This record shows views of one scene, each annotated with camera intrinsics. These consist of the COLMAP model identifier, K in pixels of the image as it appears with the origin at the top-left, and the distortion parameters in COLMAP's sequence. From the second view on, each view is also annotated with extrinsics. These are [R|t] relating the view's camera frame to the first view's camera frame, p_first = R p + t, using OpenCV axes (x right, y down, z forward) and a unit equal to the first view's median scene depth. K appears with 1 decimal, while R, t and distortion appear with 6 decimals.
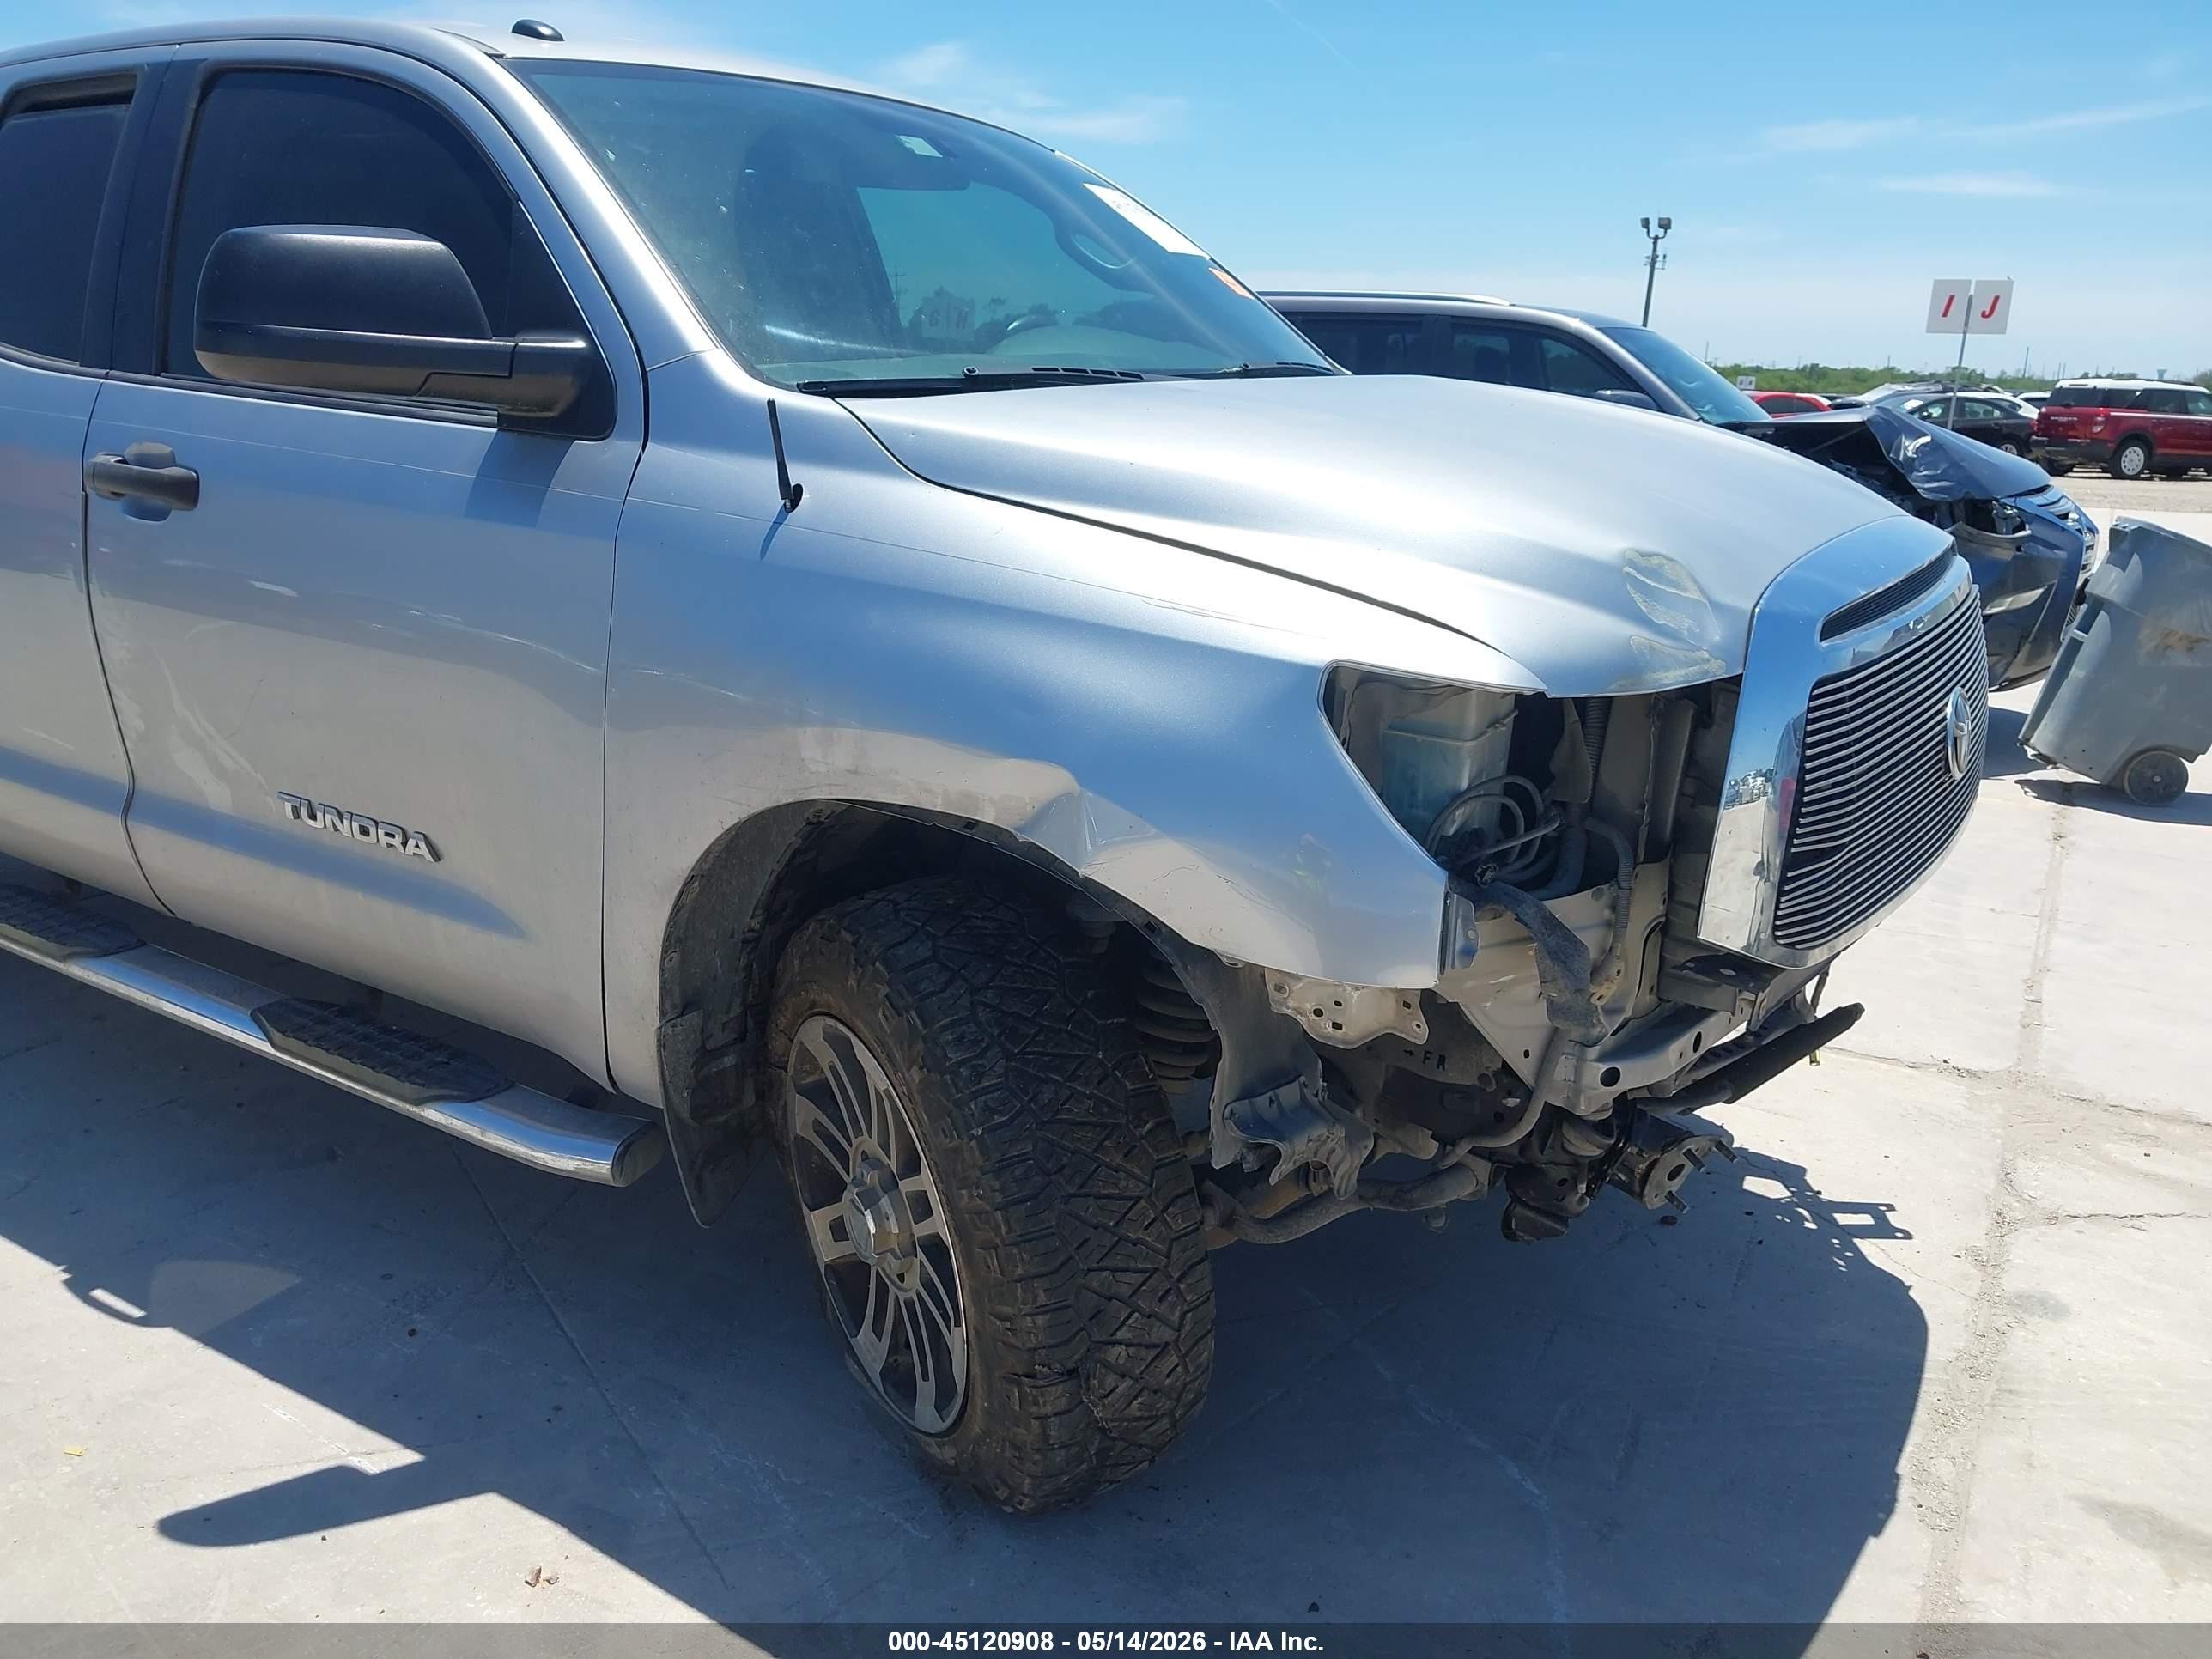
lens RADIAL K [[1716.5, 0, 916.7], [0, 1716.5, 833.0], [0, 0, 1]] dist [0.073691, -0.191062]
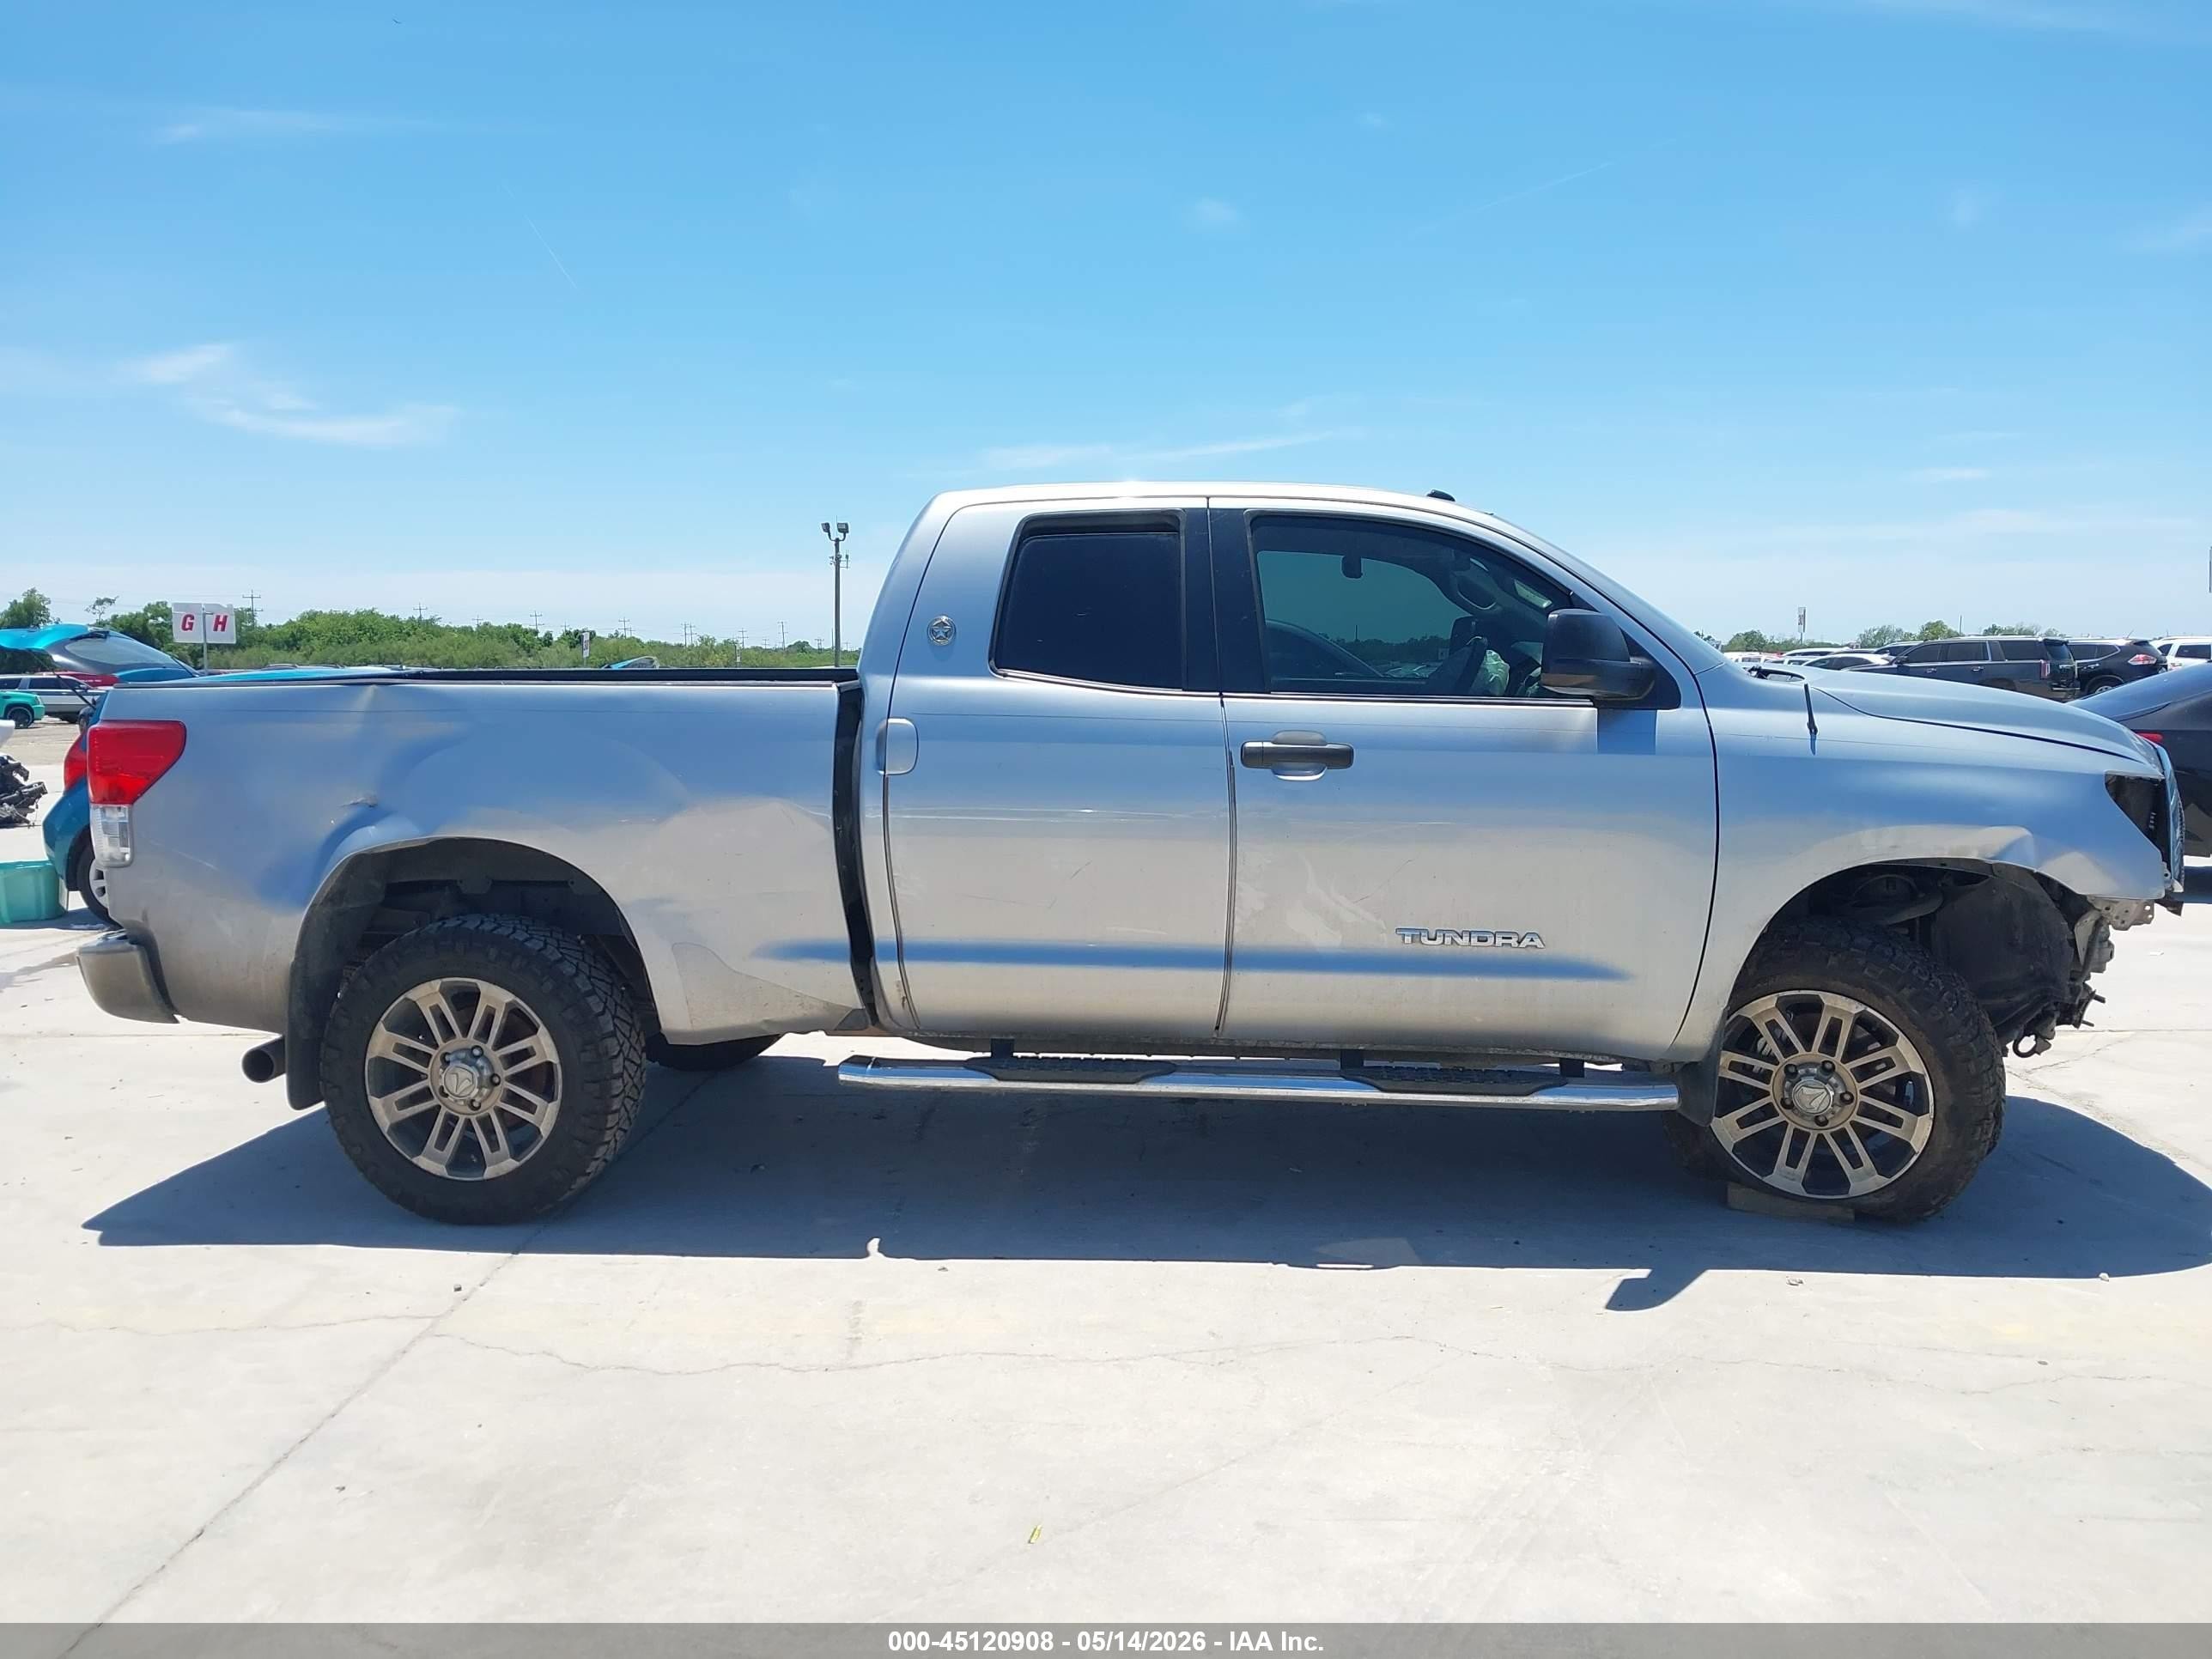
lens RADIAL K [[1699.2, 0, 1107.5], [0, 1699.2, 779.8], [0, 0, 1]] dist [0.070048, -0.000872]
pose [[0.883651, -0.066928, 0.463338, -1.681702], [0.154737, 0.975857, -0.154144, 0.056244], [-0.441835, 0.207905, 0.872673, -0.429676]]
